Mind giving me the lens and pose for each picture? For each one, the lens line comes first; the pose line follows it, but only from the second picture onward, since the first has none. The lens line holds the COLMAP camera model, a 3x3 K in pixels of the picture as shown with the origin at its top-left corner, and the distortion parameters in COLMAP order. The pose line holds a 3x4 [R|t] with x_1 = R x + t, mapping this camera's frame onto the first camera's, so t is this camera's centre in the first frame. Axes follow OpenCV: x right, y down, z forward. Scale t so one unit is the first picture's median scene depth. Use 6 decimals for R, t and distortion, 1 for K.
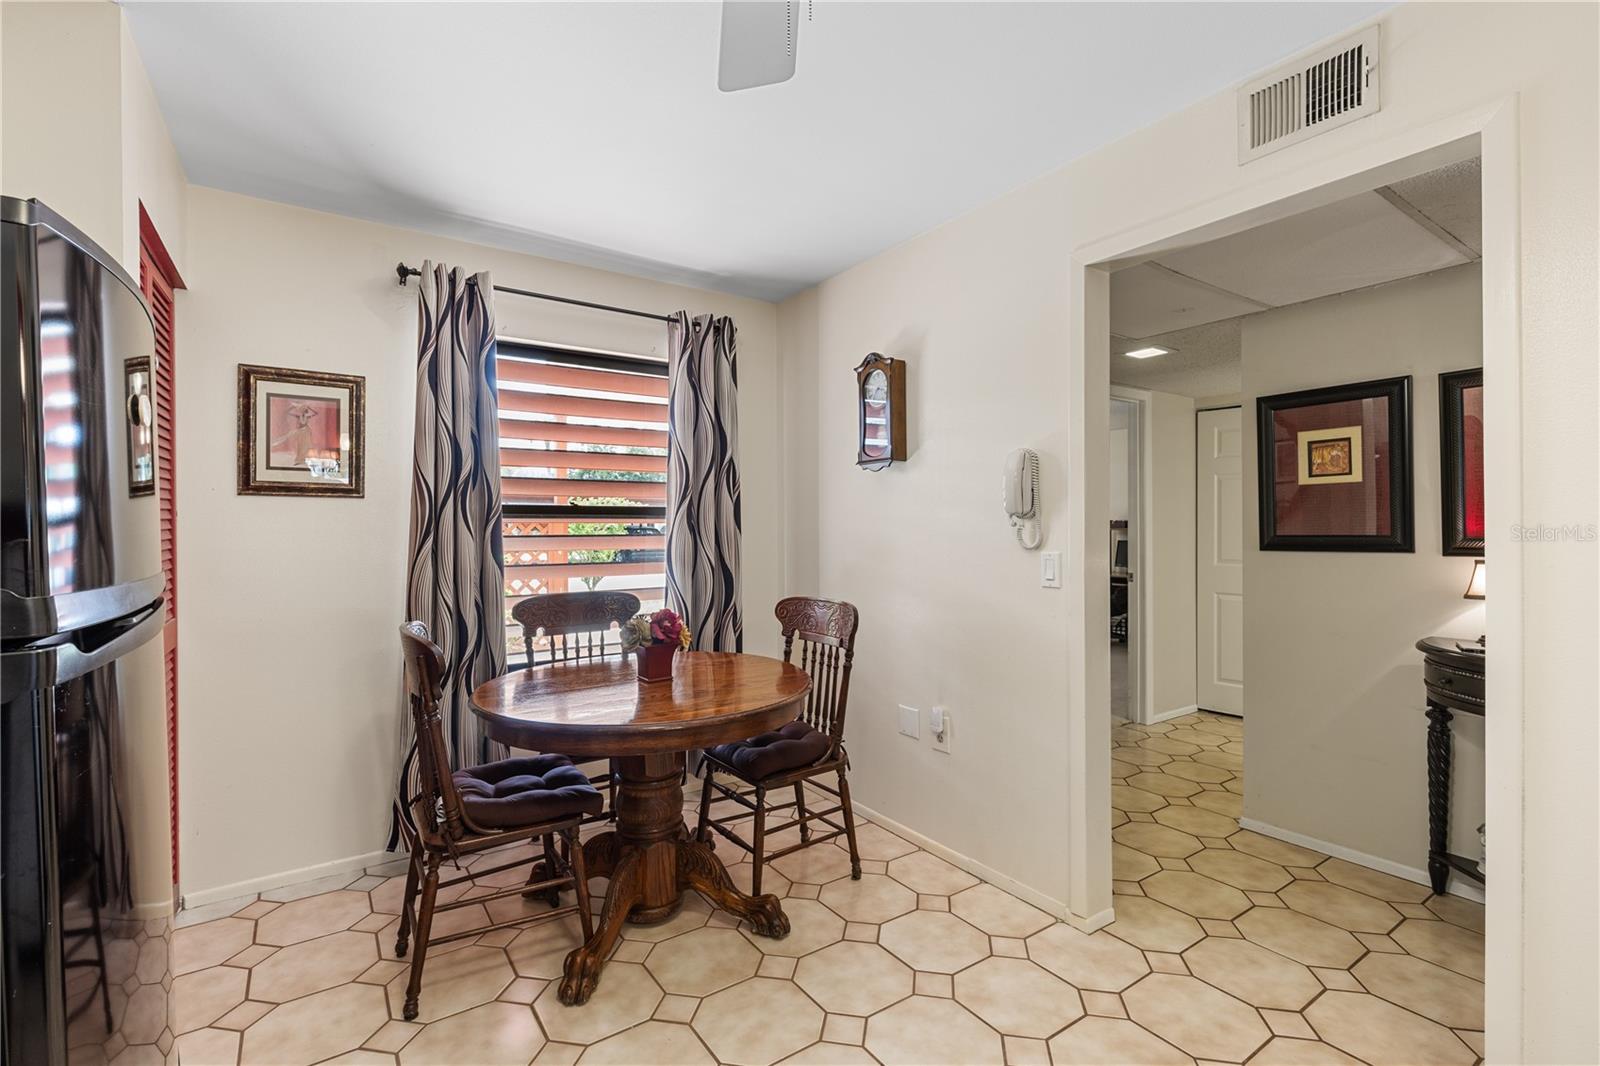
lens RADIAL K [[721.2, 0, 801.8], [0, 721.2, 530.9], [0, 0, 1]] dist [0.007543, -0.003019]
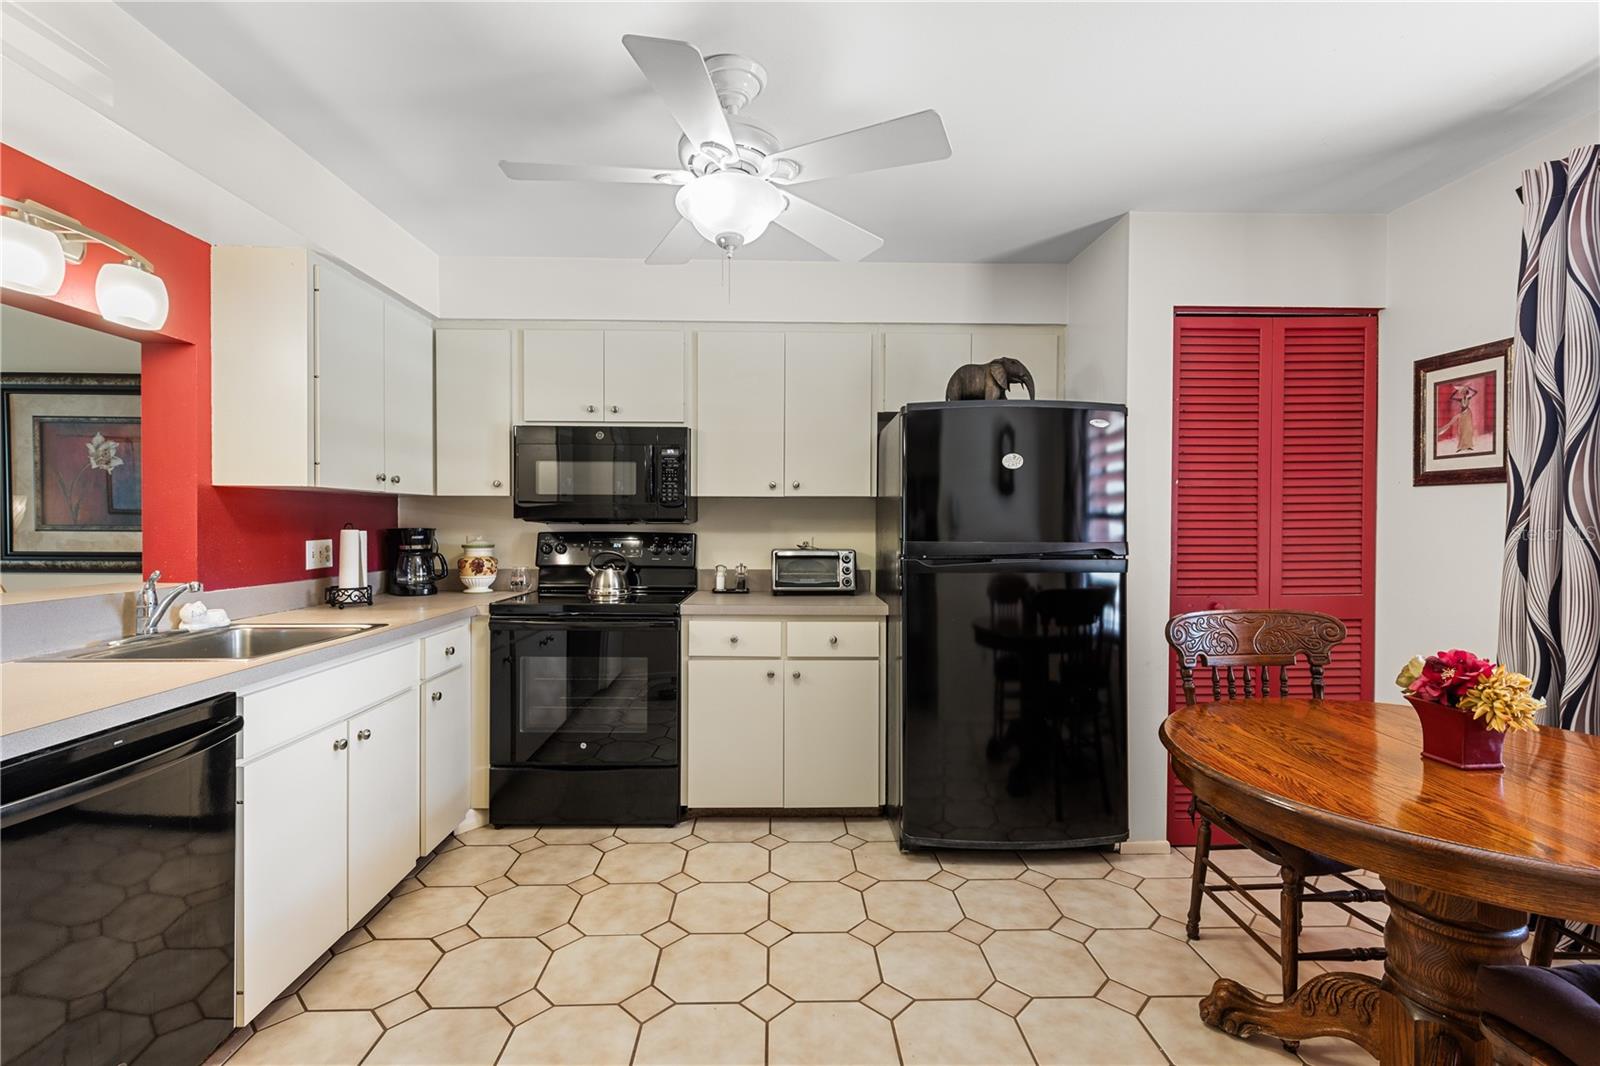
lens RADIAL K [[721.2, 0, 789.6], [0, 721.2, 531.1], [0, 0, 1]] dist [0.007543, -0.003019]
pose [[-0.547842, 0.004838, -0.836568, 0.552830], [-0.016275, 0.999732, 0.016439, 0.010704], [0.836423, 0.022621, -0.547617, 0.766436]]
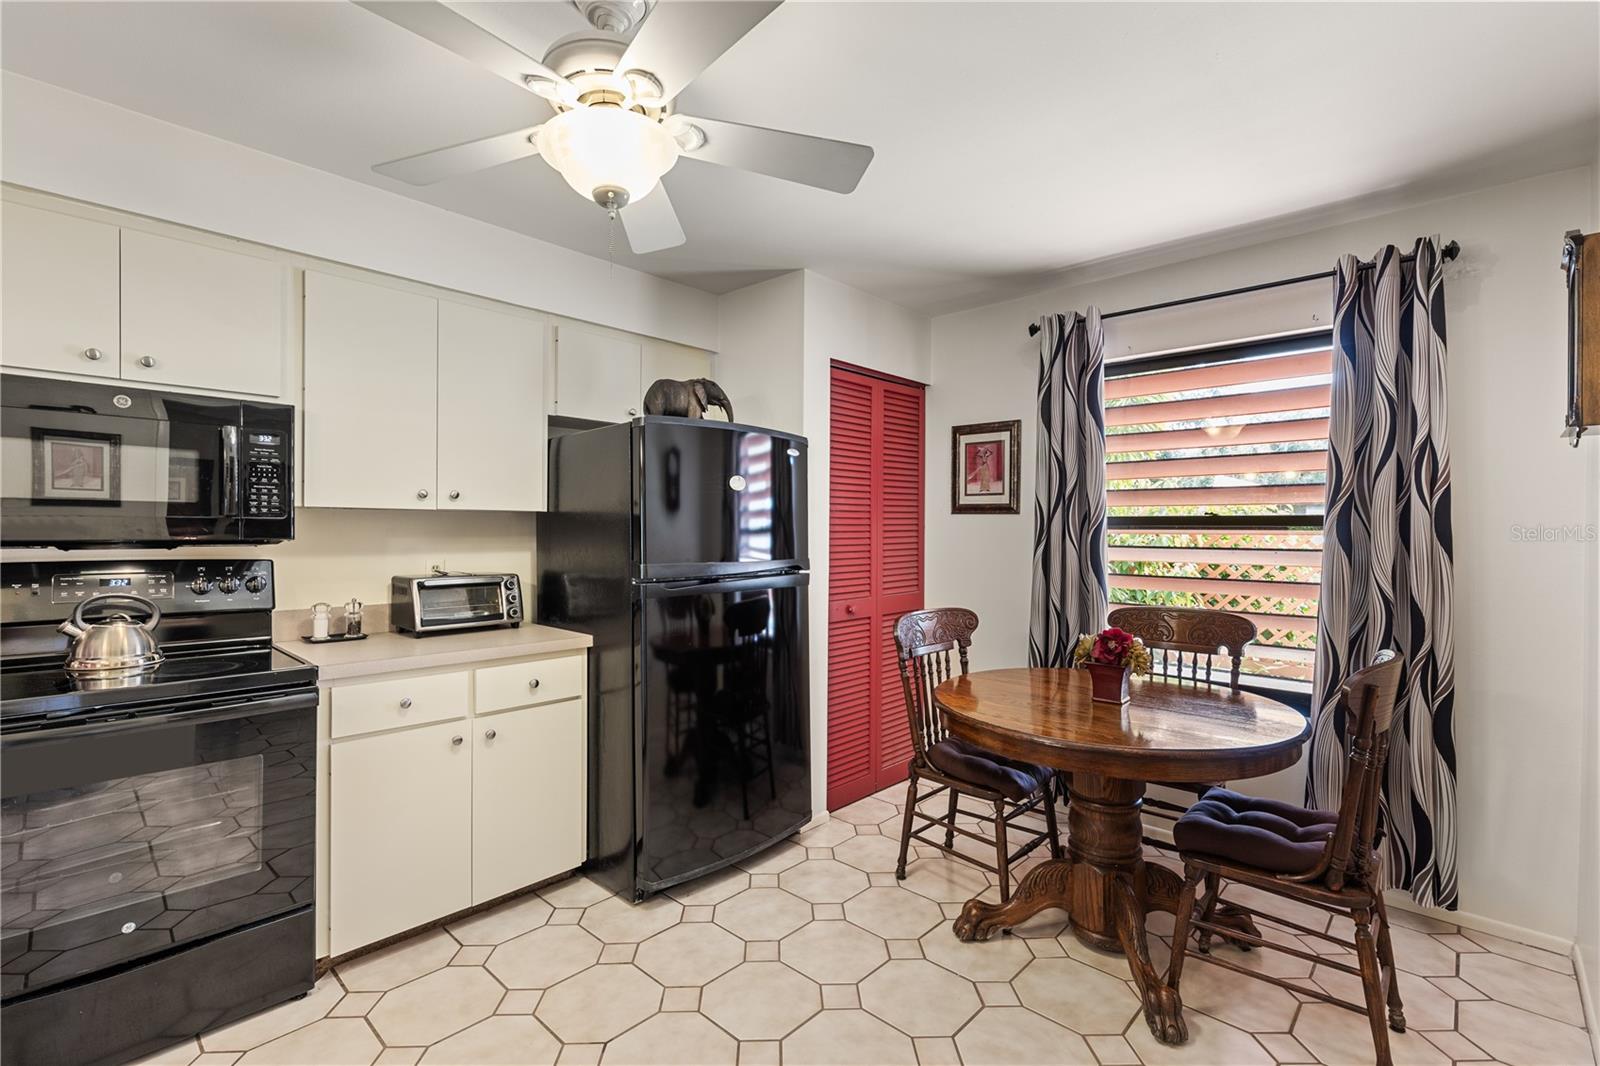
lens RADIAL K [[721.2, 0, 796.4], [0, 721.2, 535.4], [0, 0, 1]] dist [0.007543, -0.003019]
pose [[0.215026, 0.005824, -0.976591, 0.569003], [-0.016759, 0.999857, 0.002273, -0.003638], [0.976464, 0.015878, 0.215093, 0.343793]]
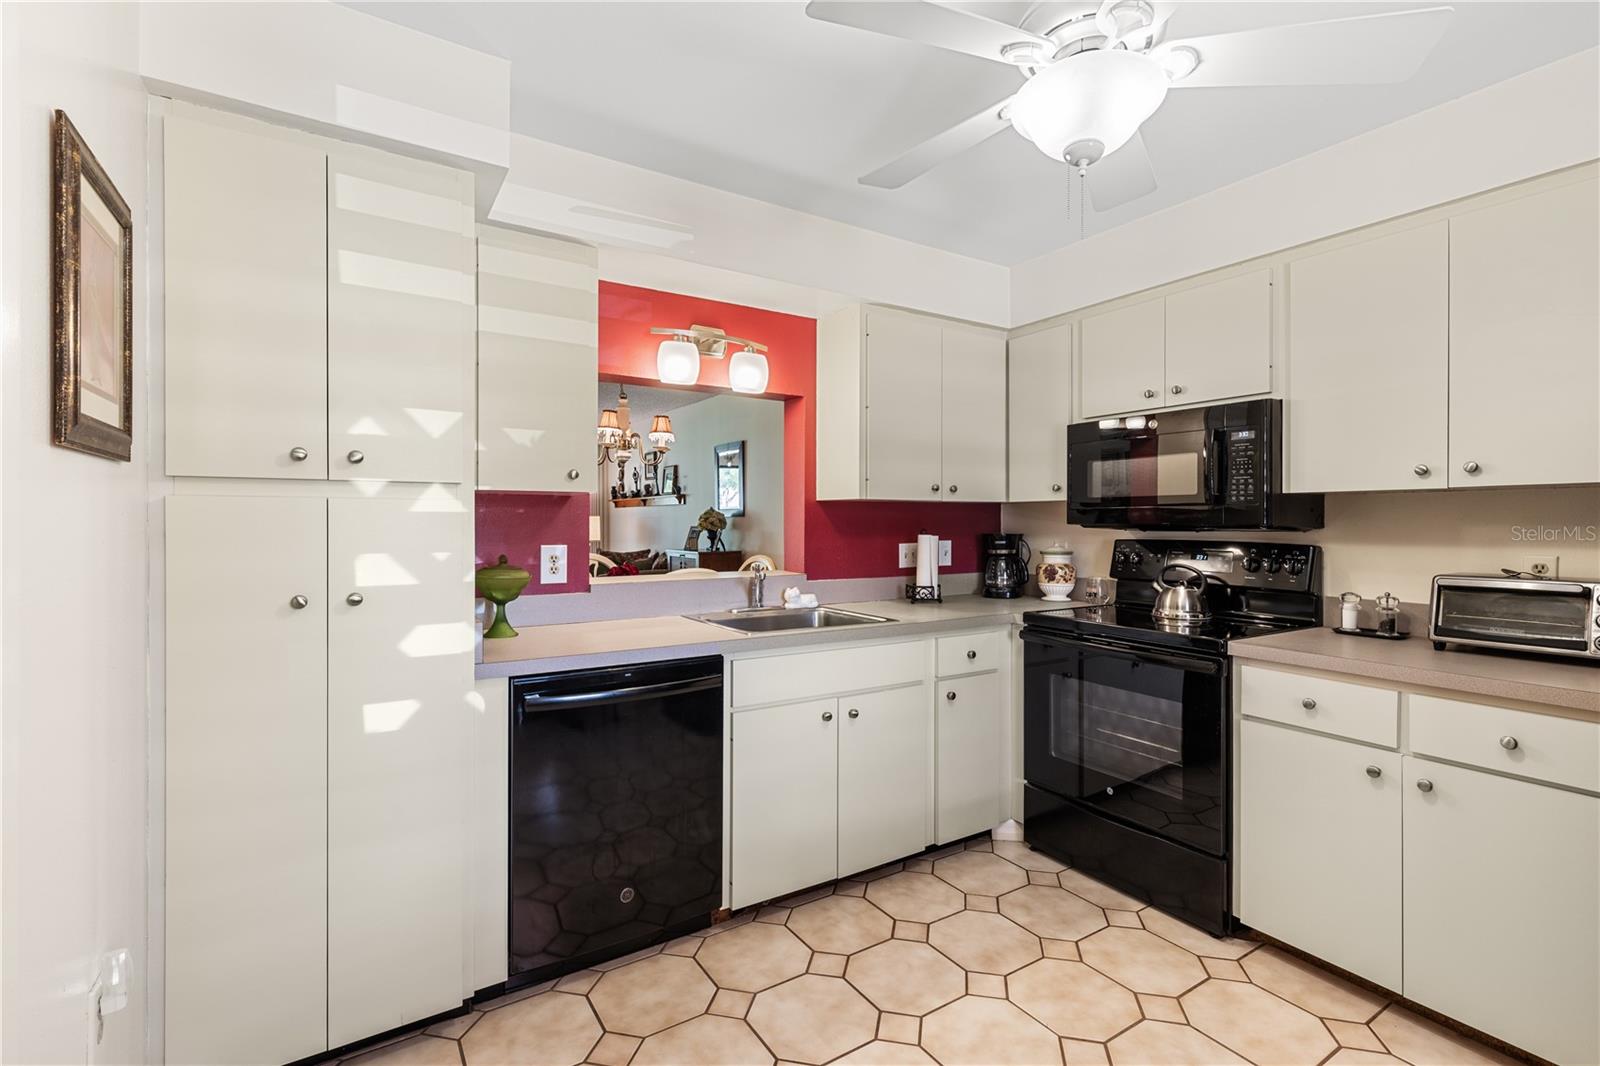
lens RADIAL K [[721.2, 0, 795.2], [0, 721.2, 523.8], [0, 0, 1]] dist [0.007543, -0.003019]
pose [[-0.999263, -0.004634, 0.038101, 0.176368], [-0.004060, 0.999877, 0.015132, 0.000646], [-0.038166, 0.014966, -0.999159, 0.859712]]
